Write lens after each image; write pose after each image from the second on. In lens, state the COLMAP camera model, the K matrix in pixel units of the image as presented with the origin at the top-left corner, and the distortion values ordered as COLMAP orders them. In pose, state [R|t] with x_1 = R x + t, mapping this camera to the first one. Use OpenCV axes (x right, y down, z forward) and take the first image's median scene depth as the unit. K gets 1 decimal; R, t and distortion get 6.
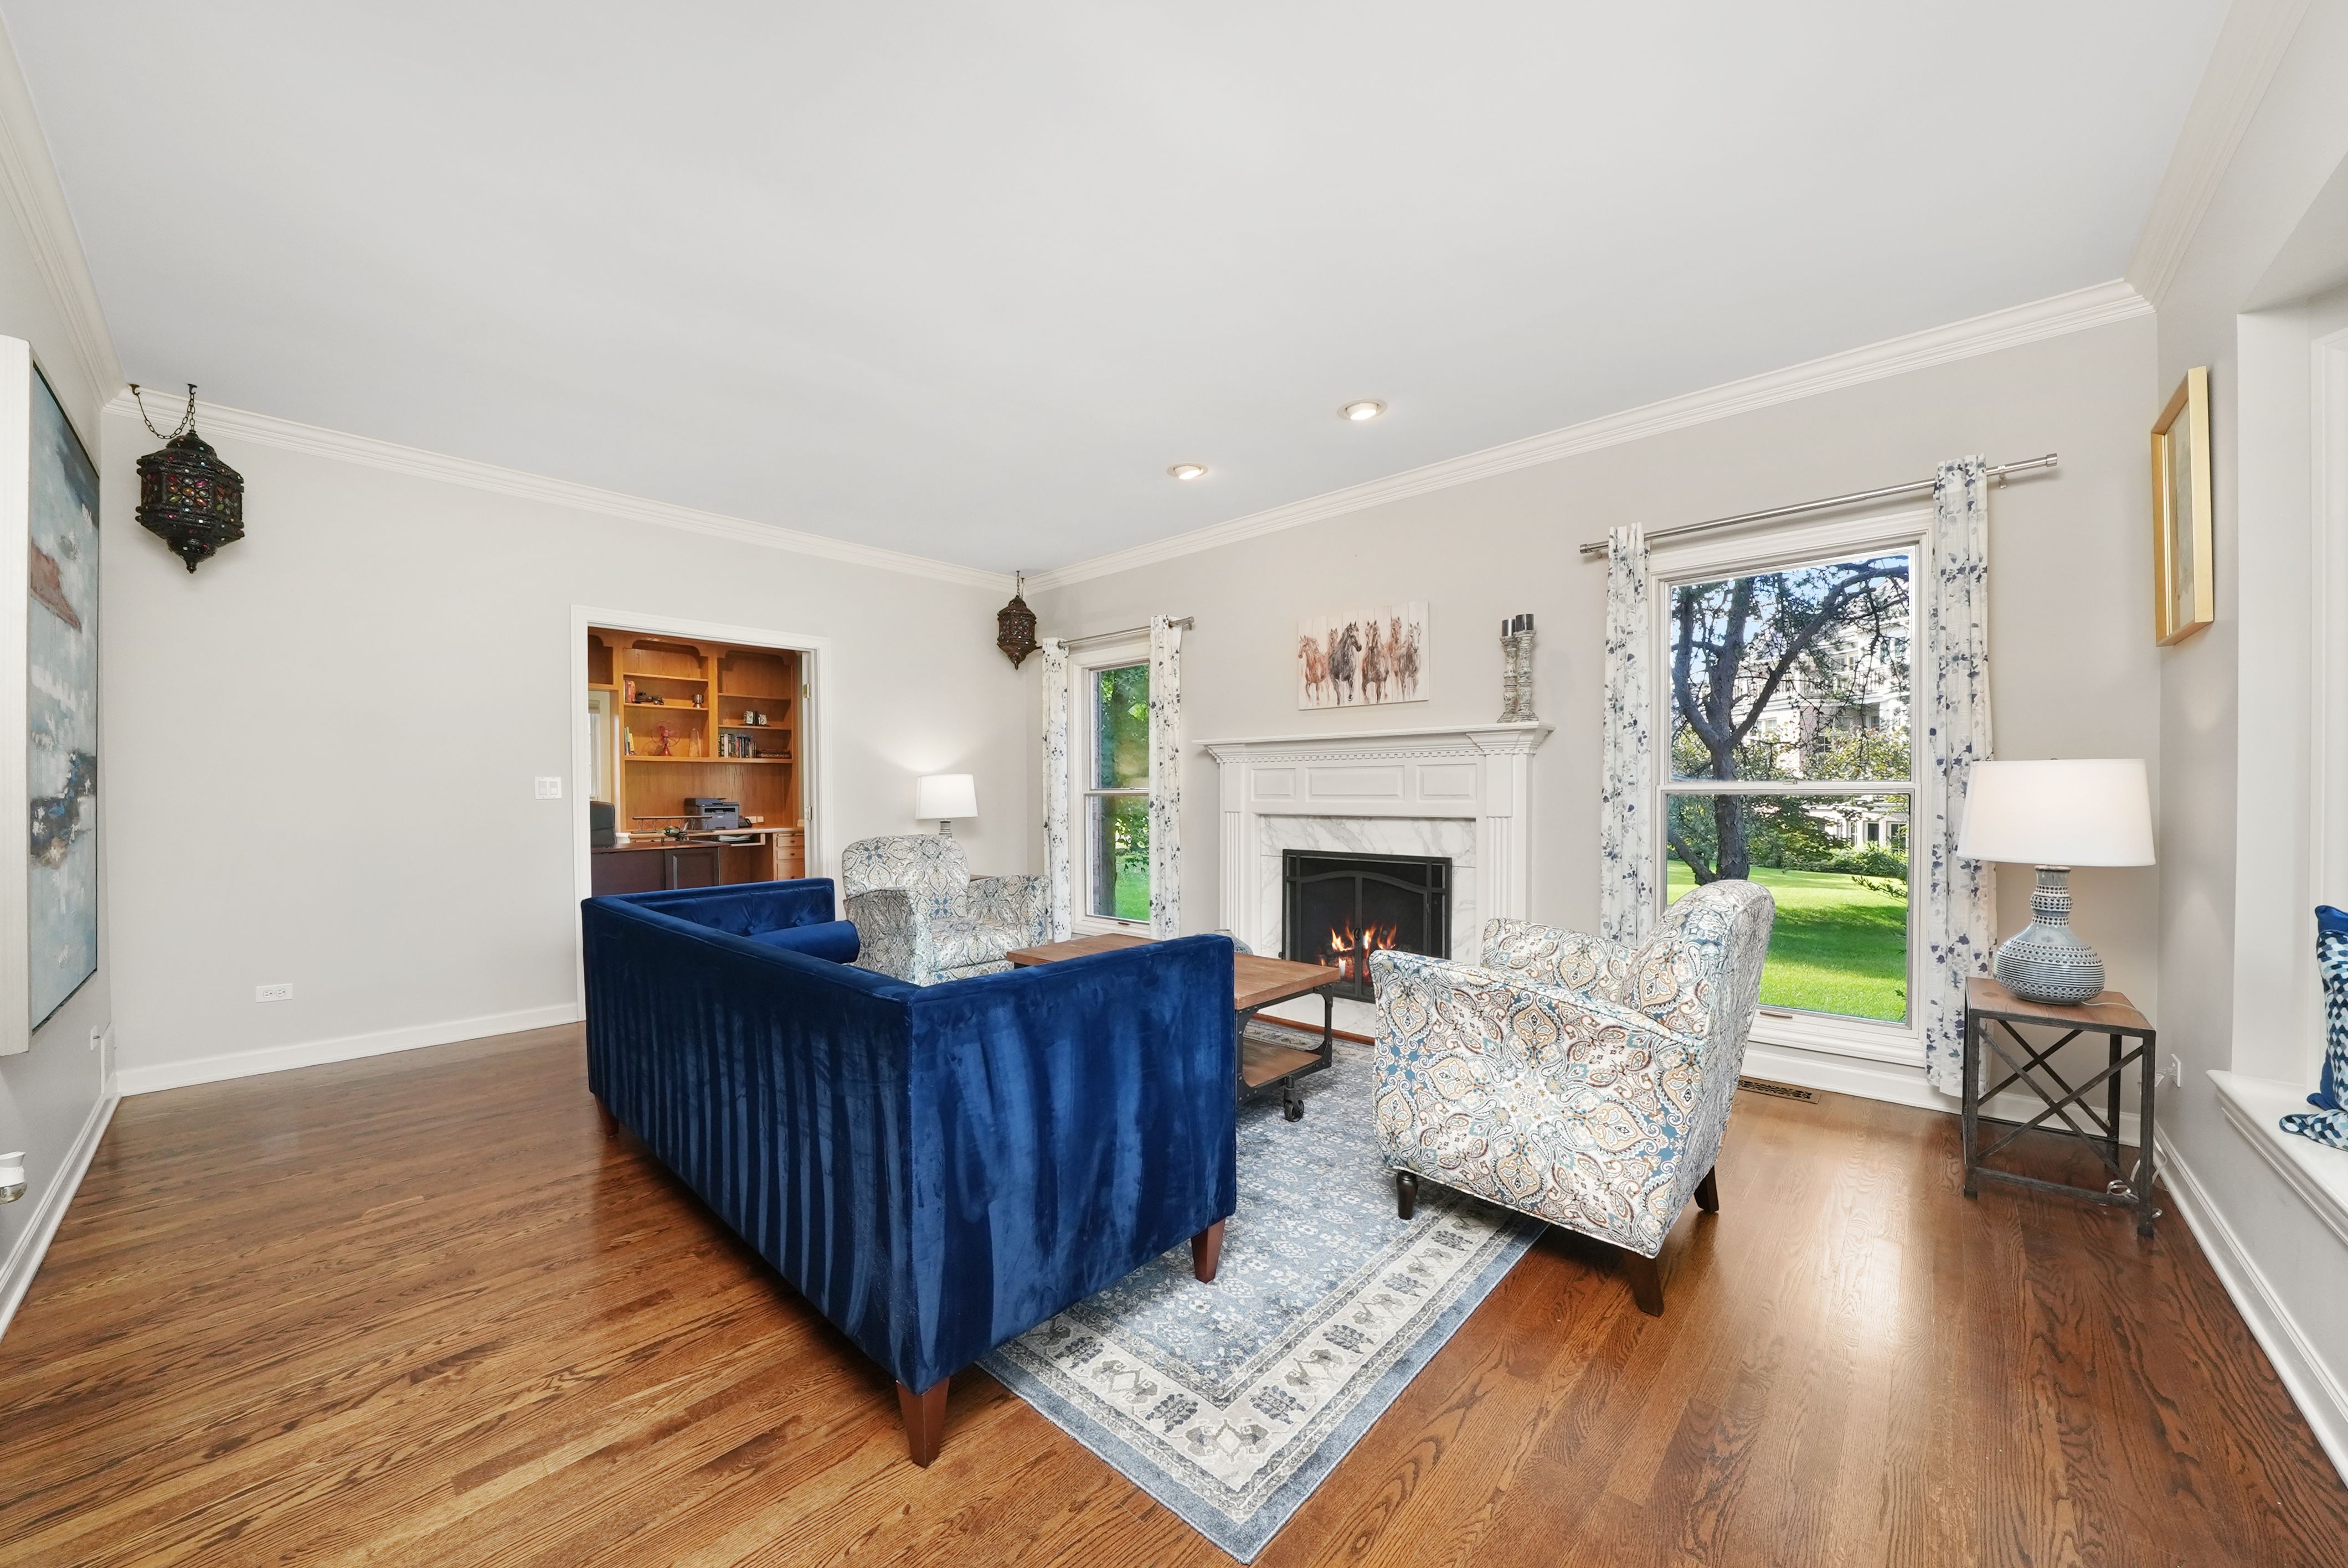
lens RADIAL K [[850.2, 0, 1168.1], [0, 850.2, 806.0], [0, 0, 1]] dist [-0.012912, 0.000020]
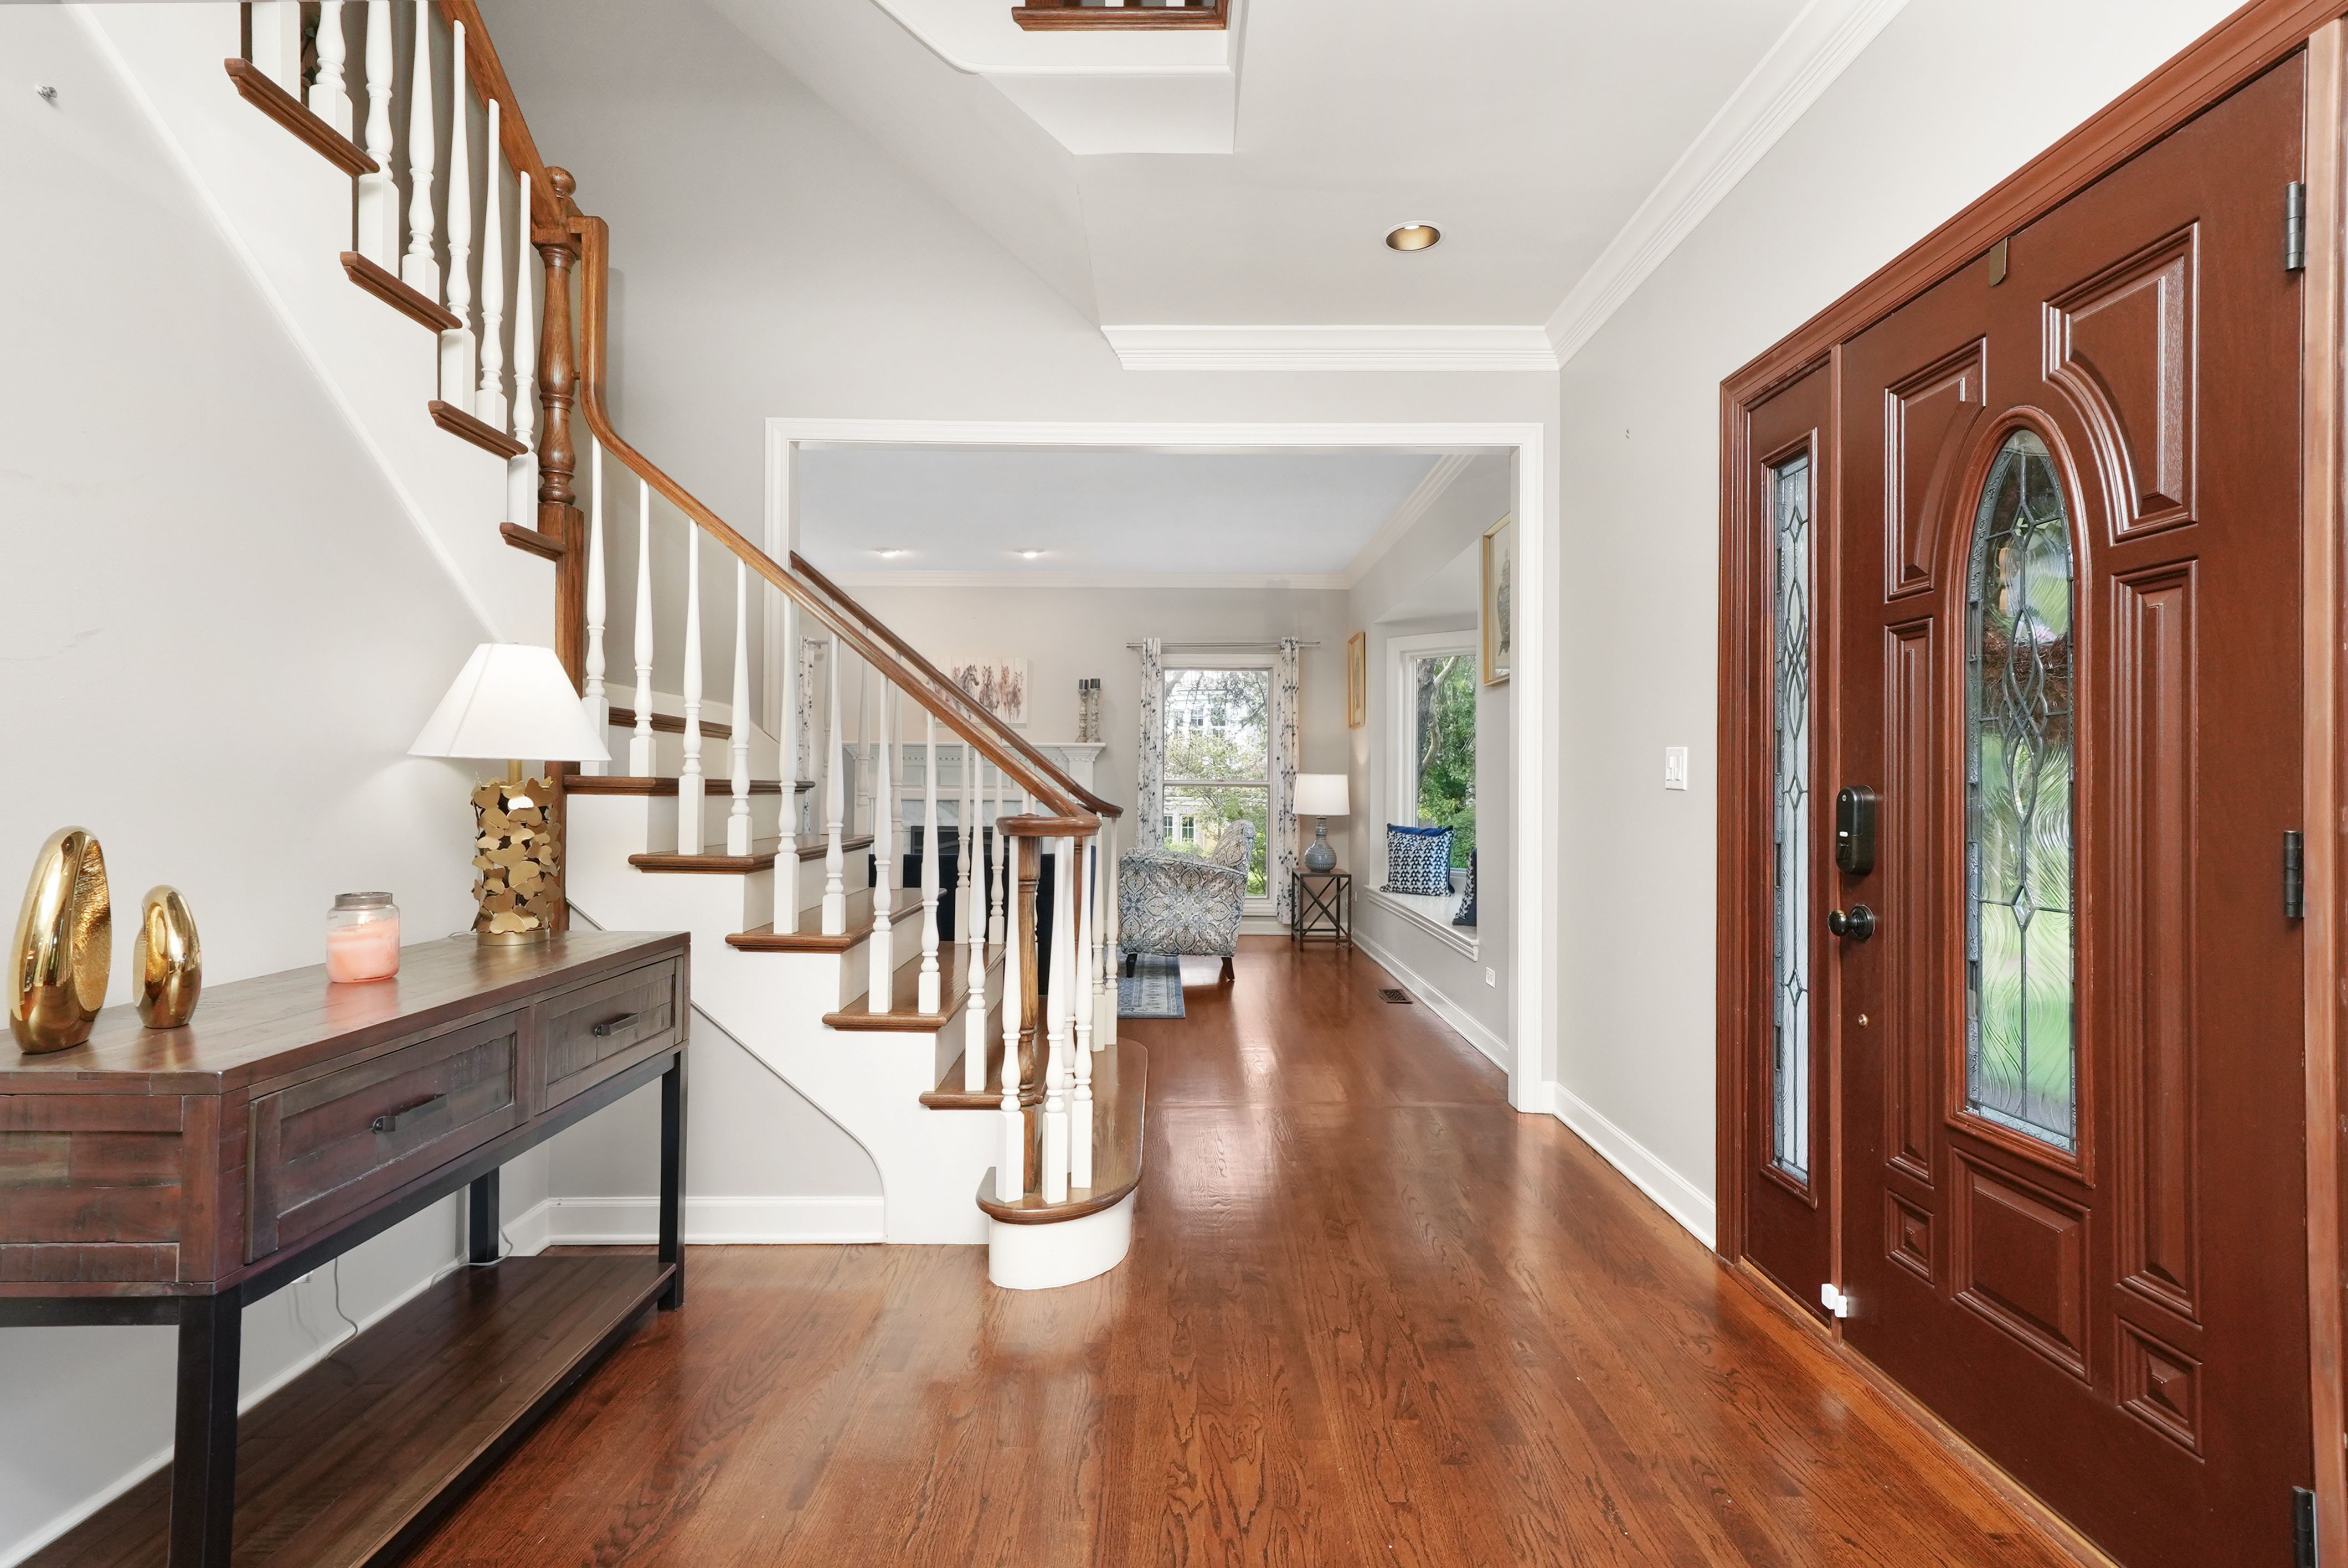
lens RADIAL K [[1130.3, 0, 1174.0], [0, 1130.3, 784.0], [0, 0, 1]] dist [0.000713, 0.000055]
pose [[0.736622, 0.008719, 0.676248, -0.864183], [0.003242, 0.999860, -0.016423, 0.017289], [-0.676297, 0.014290, 0.736491, -0.662758]]
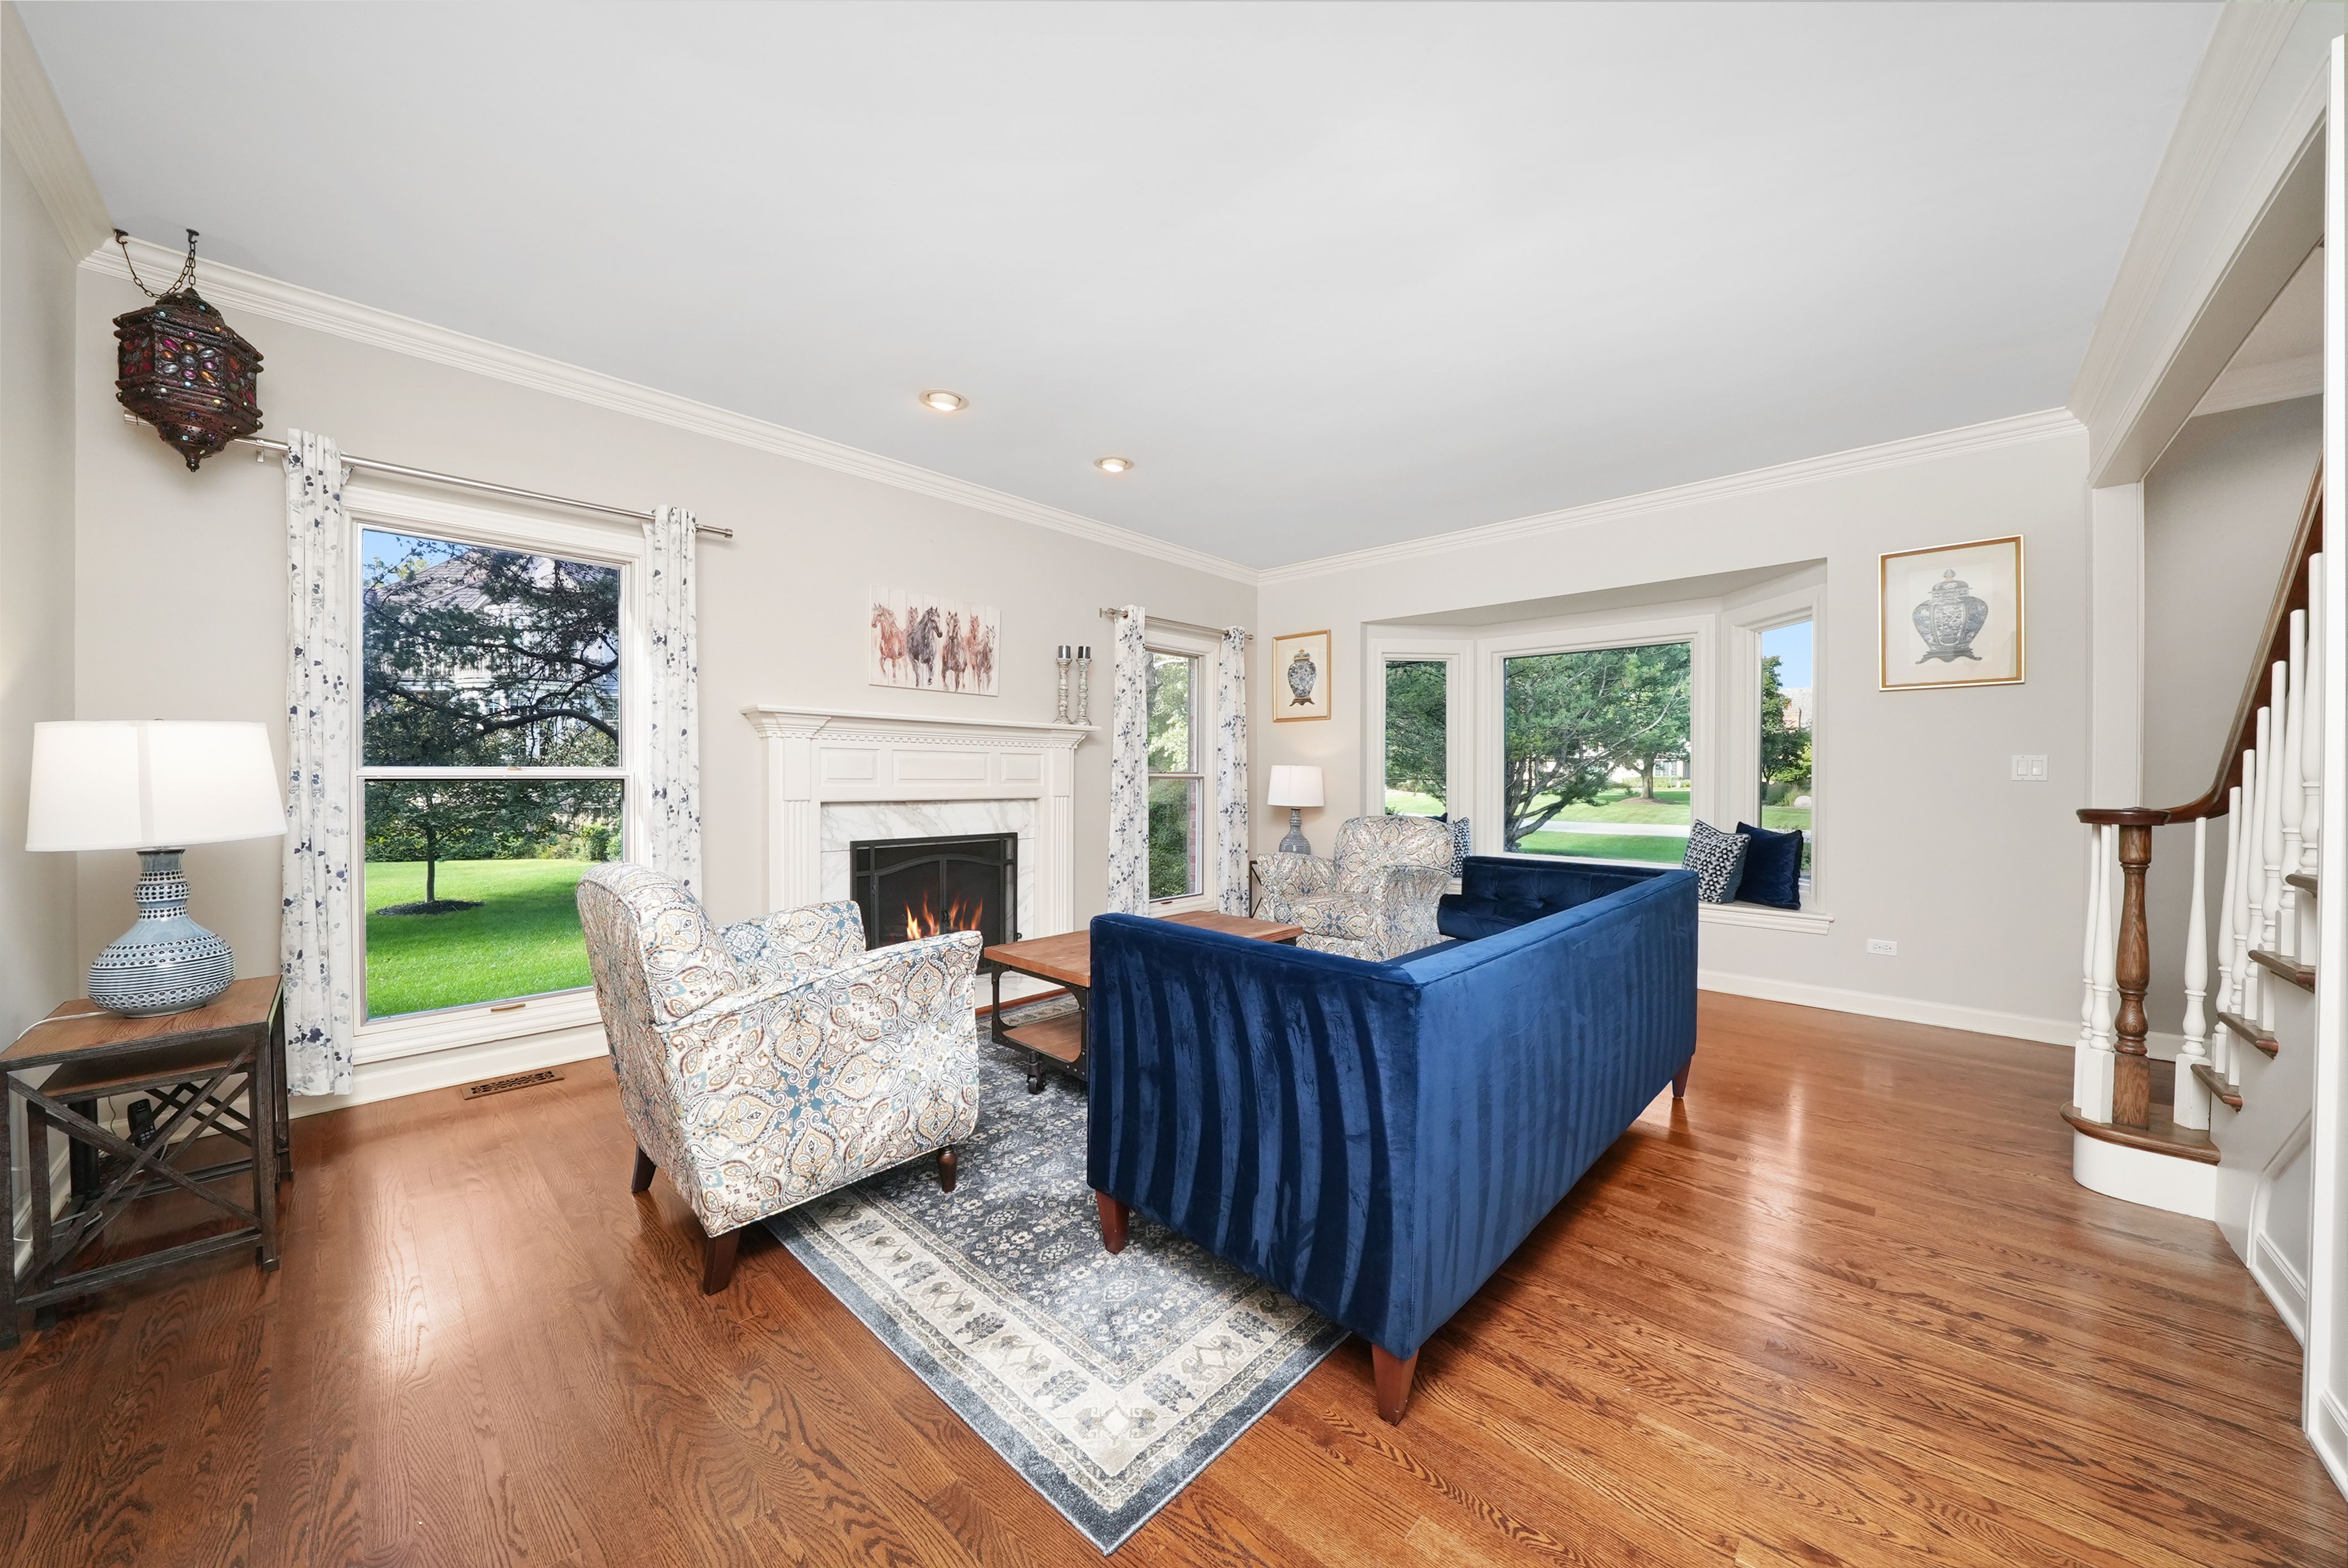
lens RADIAL K [[806.4, 0, 1174.0], [0, 806.4, 784.0], [0, 0, 1]] dist [-0.018251, -0.000102]
pose [[0.016864, -0.005794, 0.999841, -0.771297], [0.013192, 0.999897, 0.005572, -0.009508], [-0.999771, 0.013096, 0.016939, 0.745417]]
